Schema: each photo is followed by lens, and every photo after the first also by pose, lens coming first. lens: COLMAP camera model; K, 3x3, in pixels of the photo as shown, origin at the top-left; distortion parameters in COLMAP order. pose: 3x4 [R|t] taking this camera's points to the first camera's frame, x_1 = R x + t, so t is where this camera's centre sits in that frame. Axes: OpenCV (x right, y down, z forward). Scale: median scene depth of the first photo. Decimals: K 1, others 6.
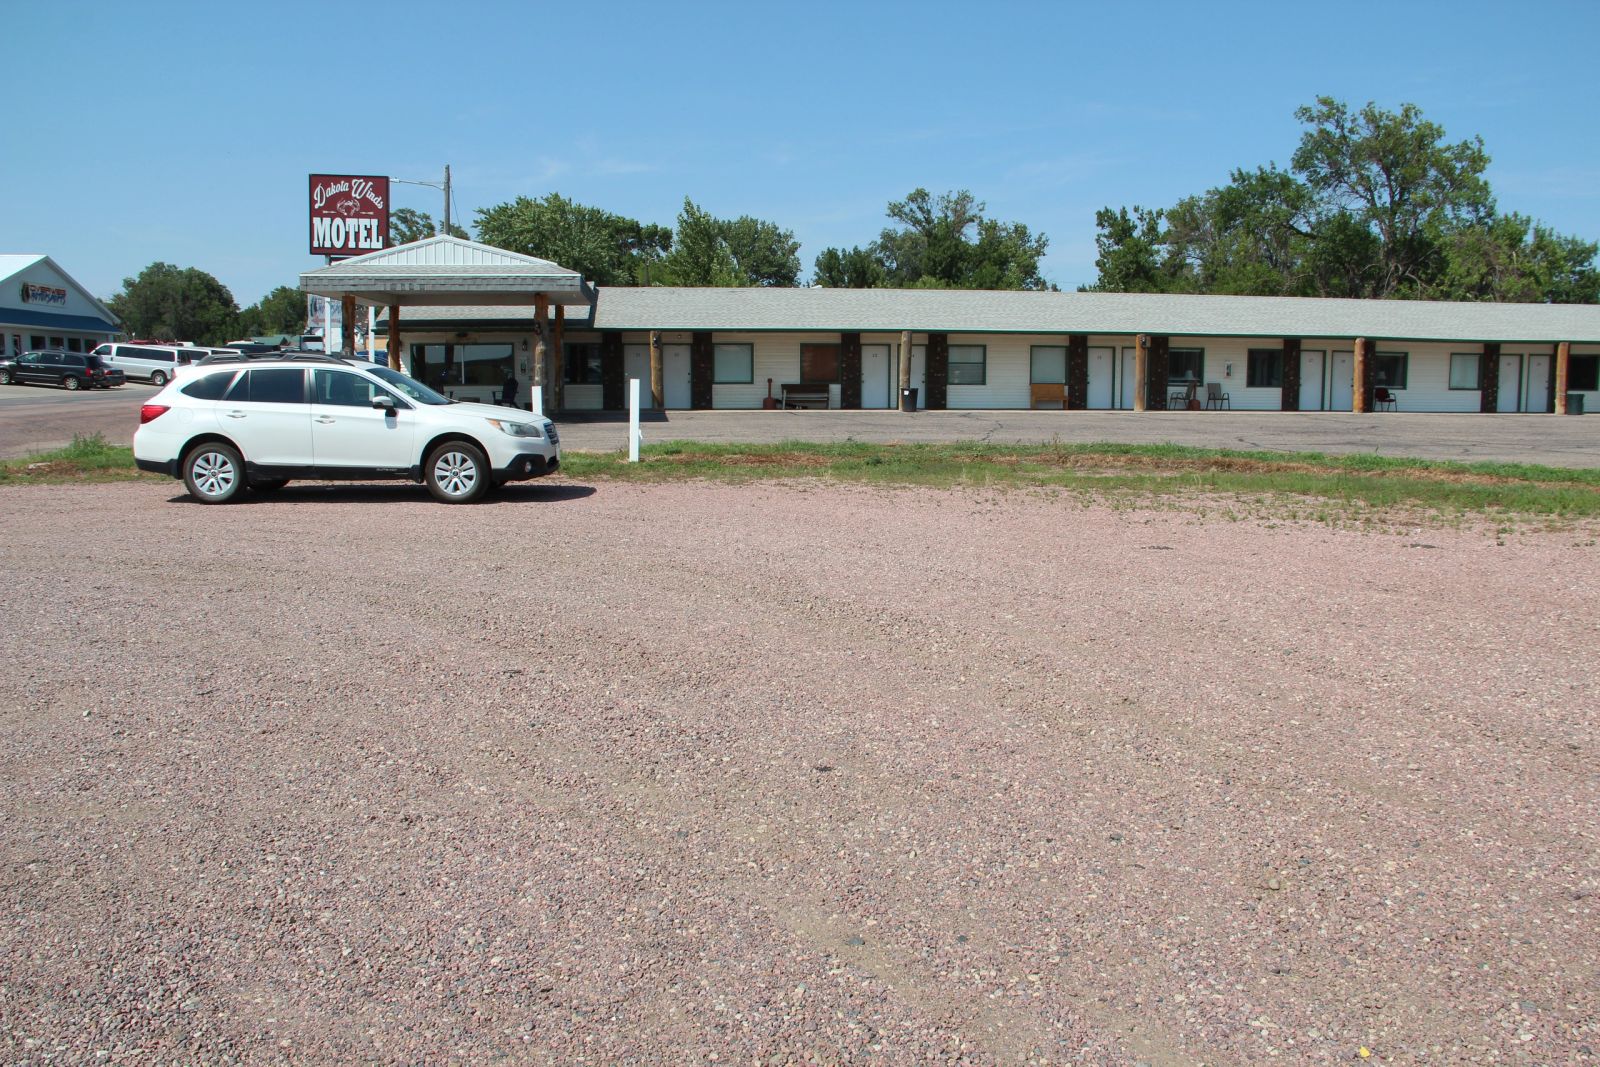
lens RADIAL K [[1327.7, 0, 800.0], [0, 1327.7, 533.5], [0, 0, 1]] dist [-0.044141, -0.002111]
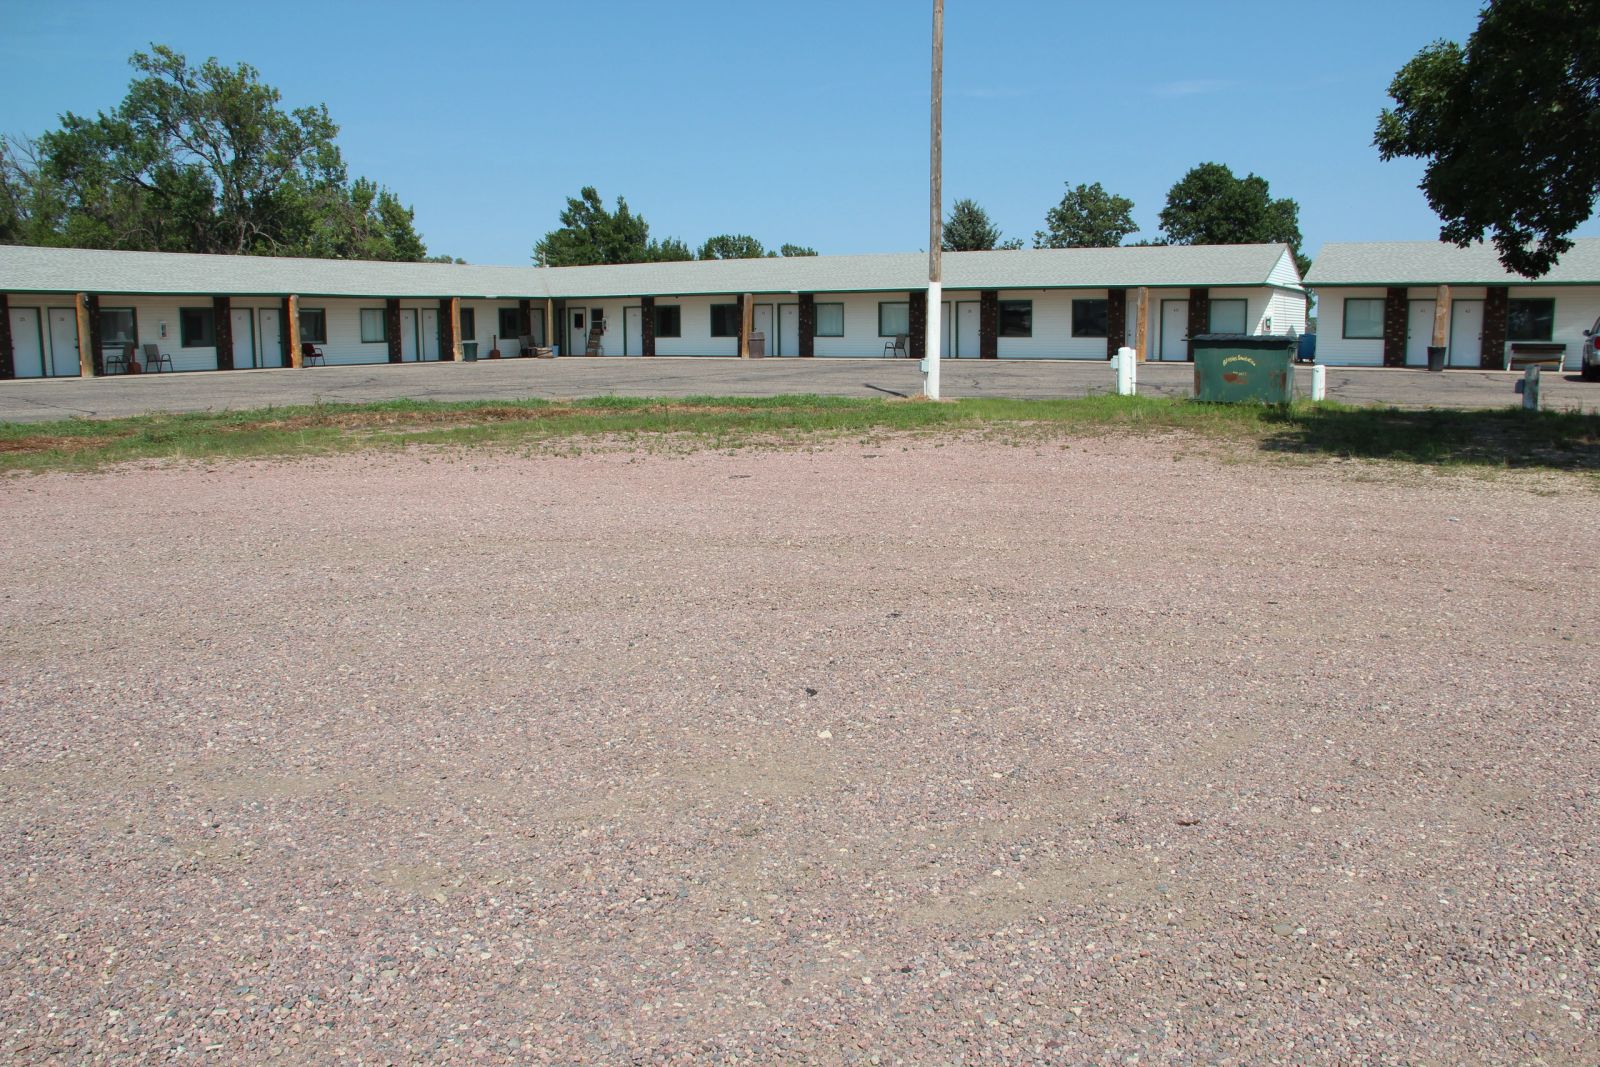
lens RADIAL K [[1327.7, 0, 800.0], [0, 1327.7, 533.5], [0, 0, 1]] dist [-0.044141, -0.002111]
pose [[0.620538, -0.135636, 0.772357, -0.112010], [0.109252, 0.990276, 0.086128, -0.007363], [-0.776528, 0.030936, 0.629323, 0.038431]]
